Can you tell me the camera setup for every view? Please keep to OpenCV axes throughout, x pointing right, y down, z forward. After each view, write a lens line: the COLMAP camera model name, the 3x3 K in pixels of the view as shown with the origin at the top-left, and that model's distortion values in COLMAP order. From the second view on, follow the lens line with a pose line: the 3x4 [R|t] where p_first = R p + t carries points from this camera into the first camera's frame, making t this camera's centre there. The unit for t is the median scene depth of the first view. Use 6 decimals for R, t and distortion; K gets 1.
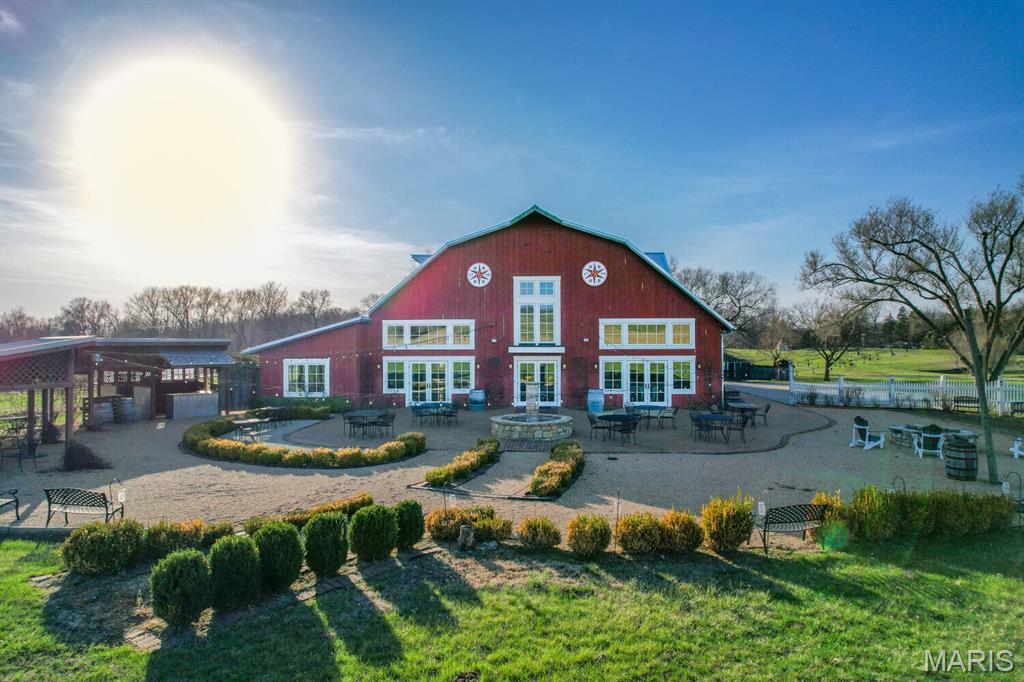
lens RADIAL K [[657.8, 0, 509.5], [0, 657.8, 337.5], [0, 0, 1]] dist [-0.074587, 0.077813]
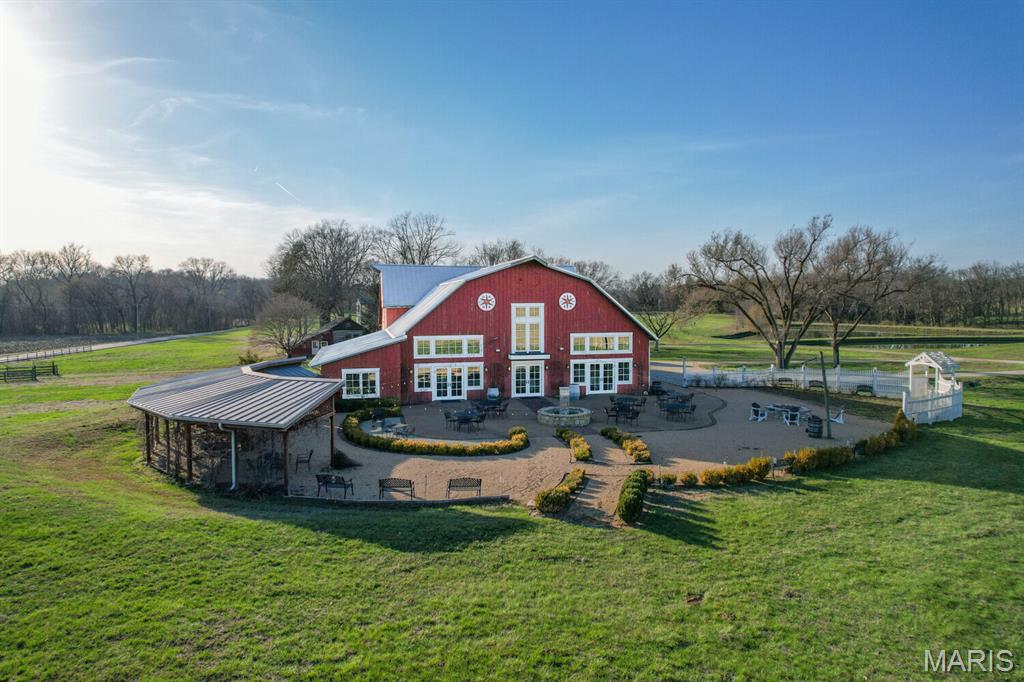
lens RADIAL K [[657.8, 0, 509.5], [0, 657.8, 337.5], [0, 0, 1]] dist [-0.074587, 0.077813]
pose [[0.957391, -0.018146, 0.288223, -0.395741], [-0.000239, 0.997974, 0.063627, -0.109592], [-0.288793, -0.060985, 0.955447, -0.313075]]
